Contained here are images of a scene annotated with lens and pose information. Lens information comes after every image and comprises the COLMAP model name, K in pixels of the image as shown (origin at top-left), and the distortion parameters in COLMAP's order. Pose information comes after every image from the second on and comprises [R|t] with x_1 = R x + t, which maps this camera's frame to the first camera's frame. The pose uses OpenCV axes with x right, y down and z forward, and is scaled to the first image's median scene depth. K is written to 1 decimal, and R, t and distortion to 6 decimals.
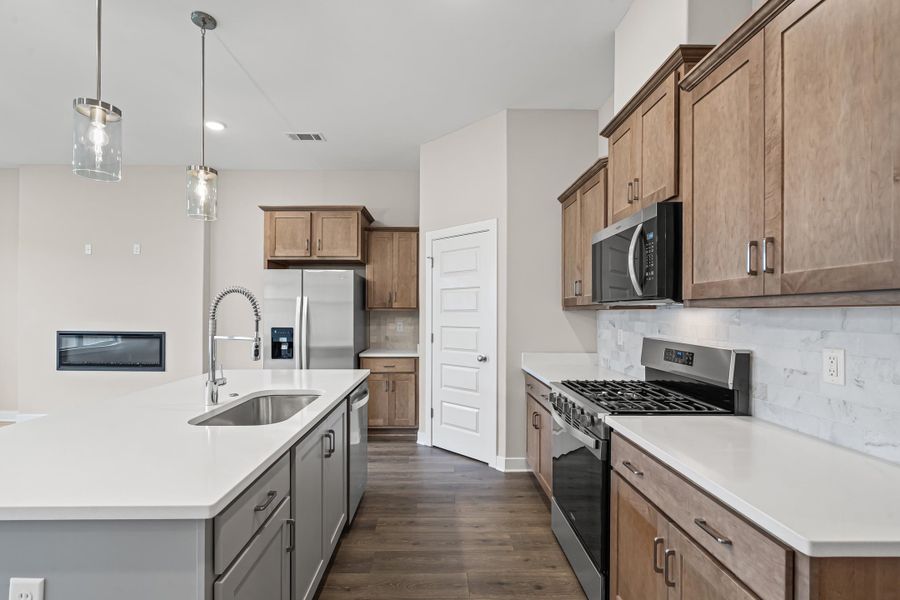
lens RADIAL K [[412.3, 0, 436.8], [0, 412.3, 310.5], [0, 0, 1]] dist [-0.001945, -0.000387]
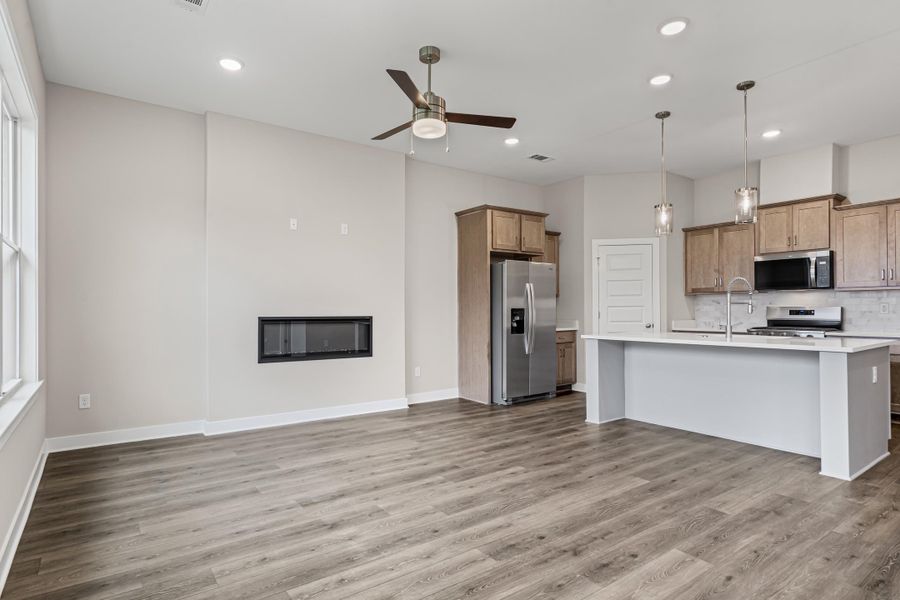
lens RADIAL K [[481.2, 0, 450.2], [0, 481.2, 305.4], [0, 0, 1]] dist [0.013100, 0.001108]
pose [[0.810965, -0.003110, 0.585087, -2.275793], [0.005065, 0.999986, -0.001704, 0.056127], [-0.585073, 0.004346, 0.810969, -0.065382]]
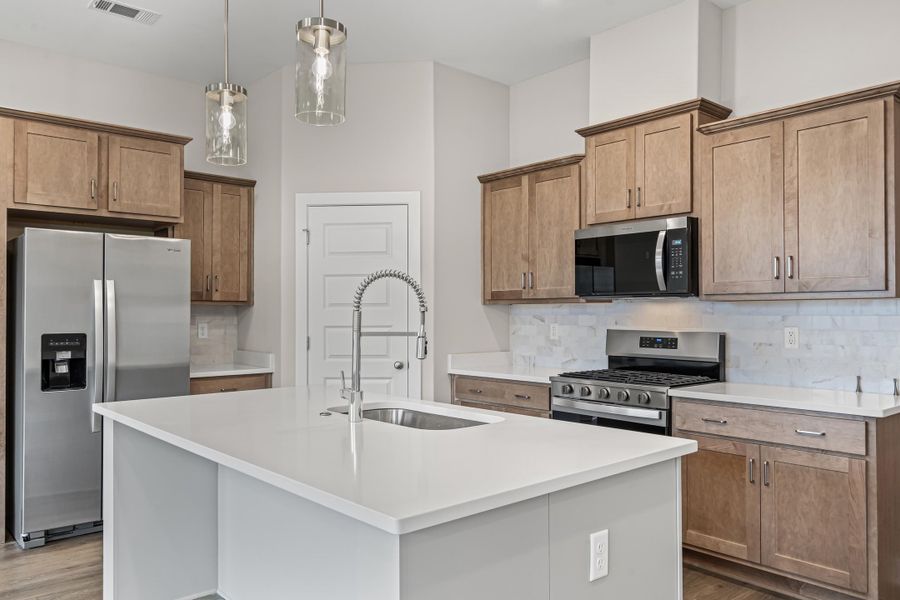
lens RADIAL K [[664.1, 0, 446.1], [0, 664.1, 304.5], [0, 0, 1]] dist [-0.004221, 0.006086]
pose [[0.759427, 0.004706, 0.650576, -0.942130], [0.000686, 0.999967, -0.008034, 0.014770], [-0.650593, 0.006547, 0.759399, -0.039840]]
